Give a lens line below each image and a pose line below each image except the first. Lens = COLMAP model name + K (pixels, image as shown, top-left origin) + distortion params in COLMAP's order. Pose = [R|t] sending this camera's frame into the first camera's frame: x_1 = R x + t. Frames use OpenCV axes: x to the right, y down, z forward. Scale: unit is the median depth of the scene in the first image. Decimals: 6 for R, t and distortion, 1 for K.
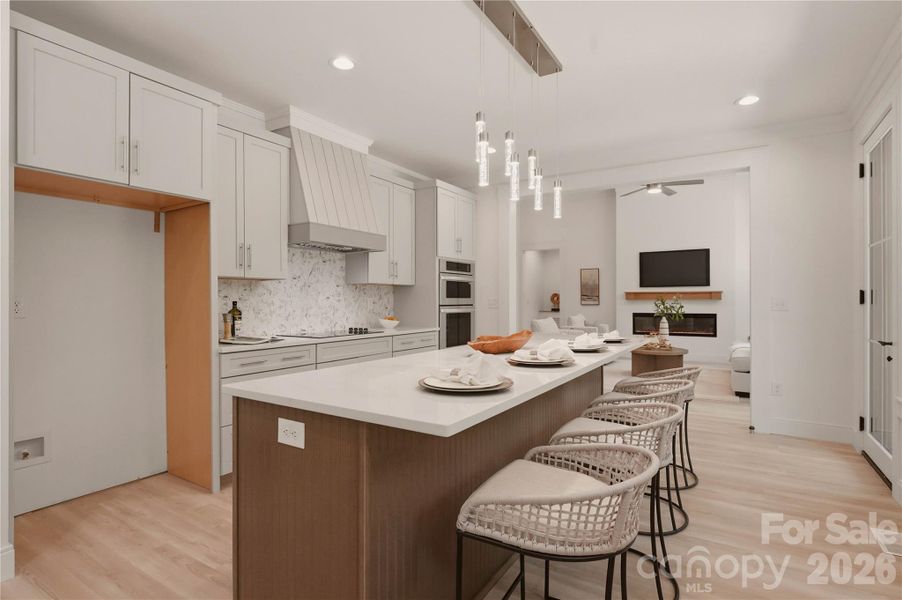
lens RADIAL K [[457.5, 0, 458.2], [0, 457.5, 297.8], [0, 0, 1]] dist [-0.001346, -0.000362]
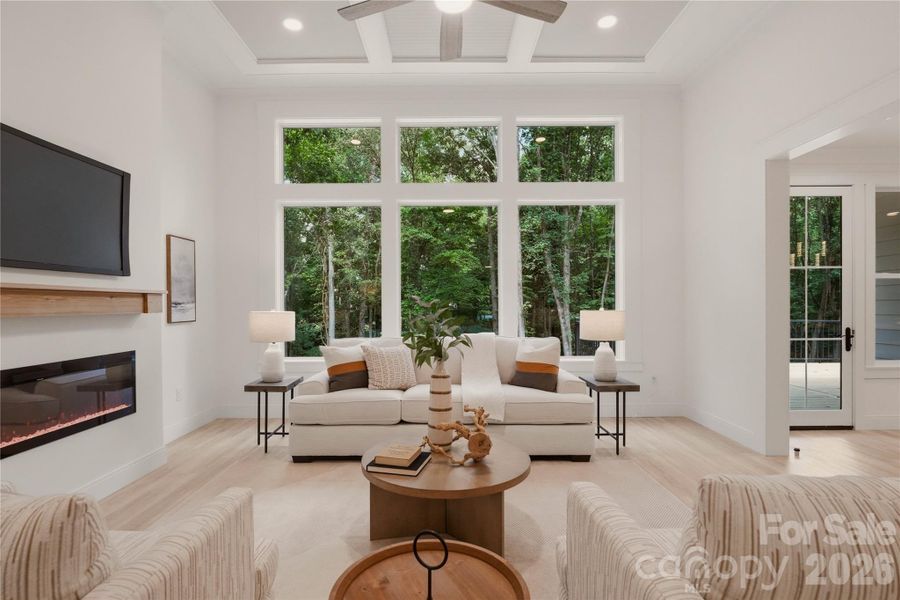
lens RADIAL K [[456.5, 0, 443.4], [0, 456.5, 306.3], [0, 0, 1]] dist [-0.001346, -0.000362]
pose [[-0.519174, -0.005935, 0.854648, 0.186465], [0.000477, 0.999974, 0.007234, -0.007823], [-0.854668, 0.004164, -0.519158, 1.704404]]
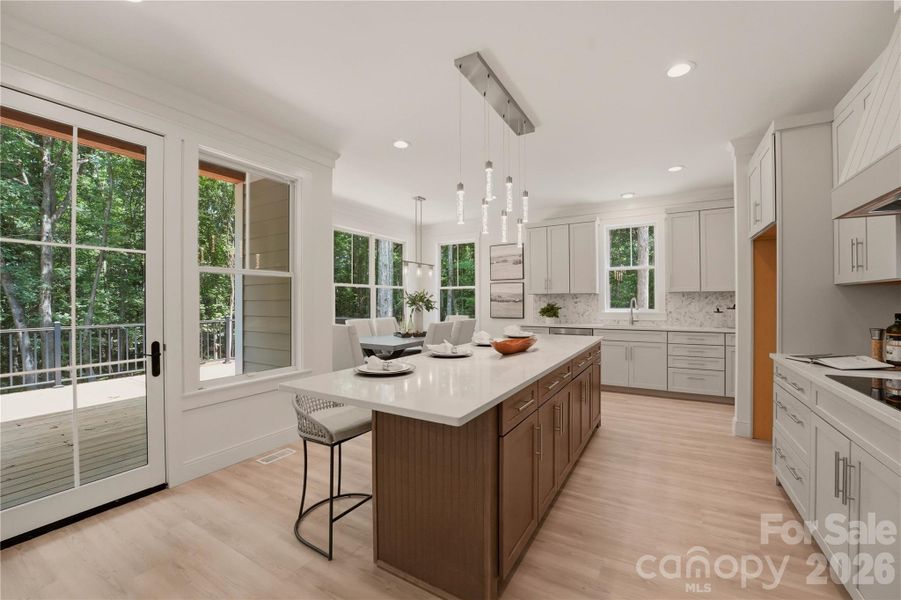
lens RADIAL K [[371.4, 0, 454.2], [0, 371.4, 299.8], [0, 0, 1]] dist [-0.023350, 0.001240]
pose [[-0.999582, 0.005359, -0.028407, 0.154121], [0.005491, 0.999974, -0.004571, -0.010549], [0.028381, -0.004725, -0.999586, 1.062348]]
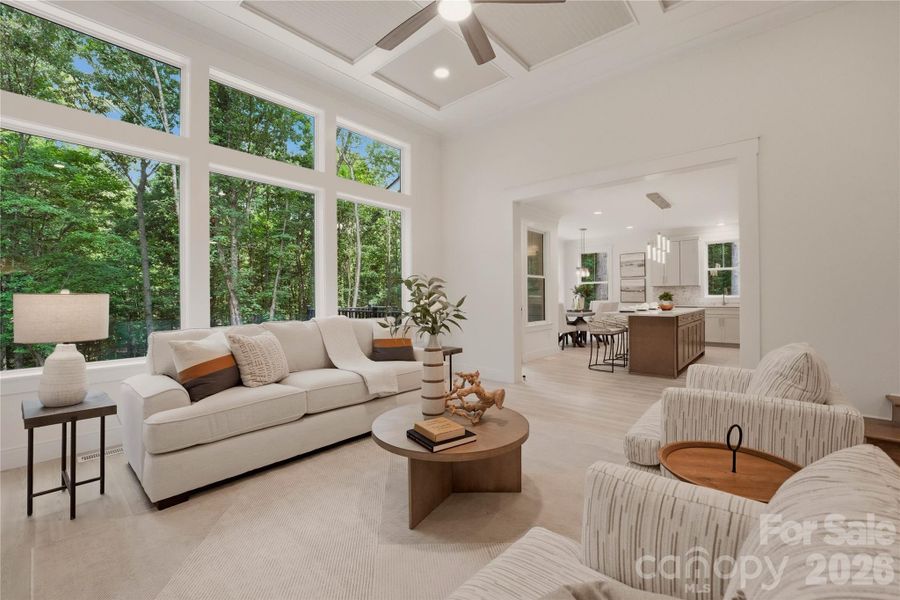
lens RADIAL K [[389.2, 0, 448.5], [0, 389.2, 293.3], [0, 0, 1]] dist [-0.018753, -0.000058]
pose [[-0.987955, 0.006526, 0.154606, 0.562050], [0.005199, 0.999946, -0.008986, 0.013998], [-0.154656, -0.008074, -0.987935, 1.906151]]
